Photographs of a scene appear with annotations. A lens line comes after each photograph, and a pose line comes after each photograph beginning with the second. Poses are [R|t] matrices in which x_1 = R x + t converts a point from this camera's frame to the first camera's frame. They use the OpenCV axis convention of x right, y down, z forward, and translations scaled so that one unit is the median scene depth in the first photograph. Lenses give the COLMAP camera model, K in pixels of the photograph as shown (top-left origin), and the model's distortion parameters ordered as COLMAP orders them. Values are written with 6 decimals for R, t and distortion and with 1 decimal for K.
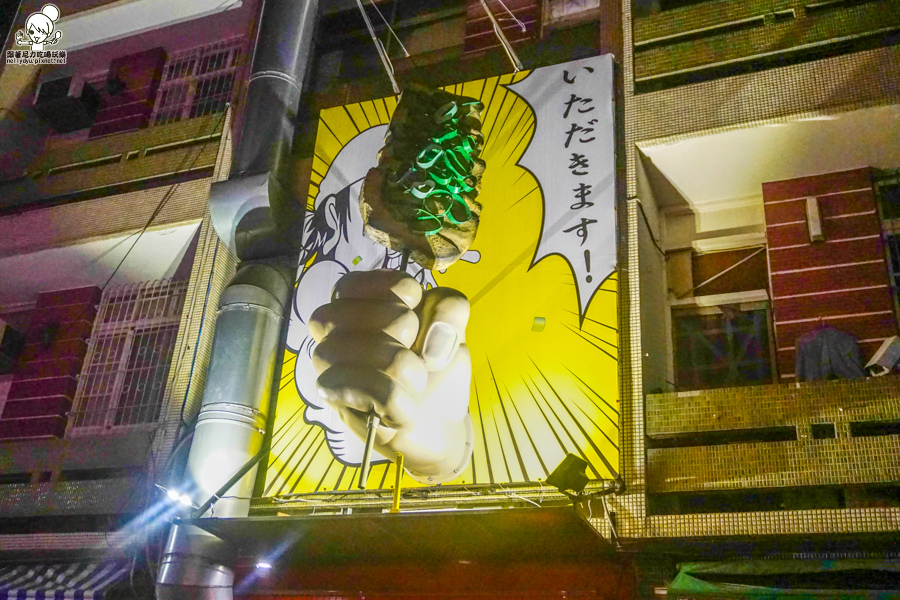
lens RADIAL K [[925.5, 0, 450.7], [0, 925.5, 302.6], [0, 0, 1]] dist [-0.019587, 0.000000]
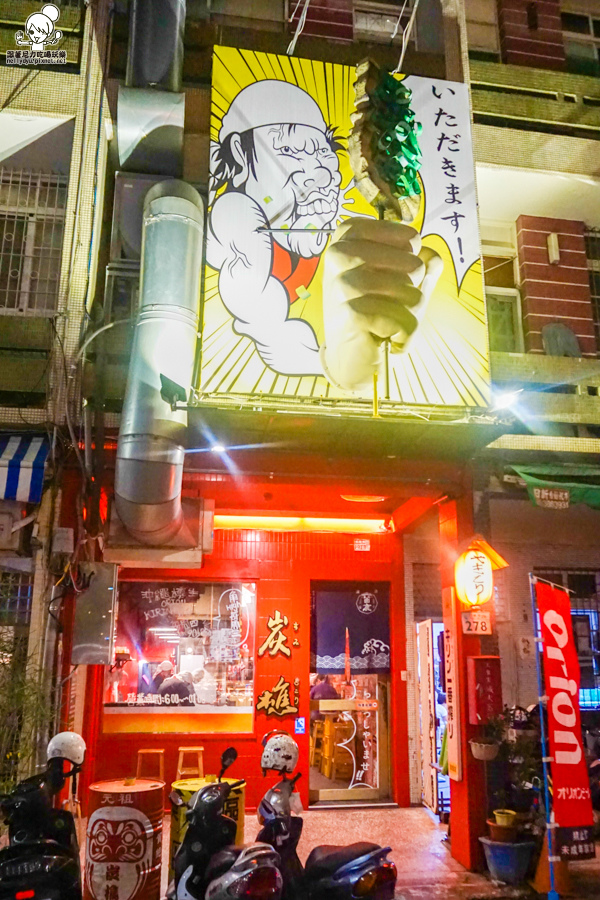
lens RADIAL K [[640.4, 0, 299.3], [0, 640.4, 447.5], [0, 0, 1]] dist [-0.029279, 0.001003]
pose [[0.865784, 0.057881, 0.497059, -0.459230], [-0.192654, 0.955281, 0.224328, 0.066420], [-0.461847, -0.289980, 0.838218, 0.223541]]
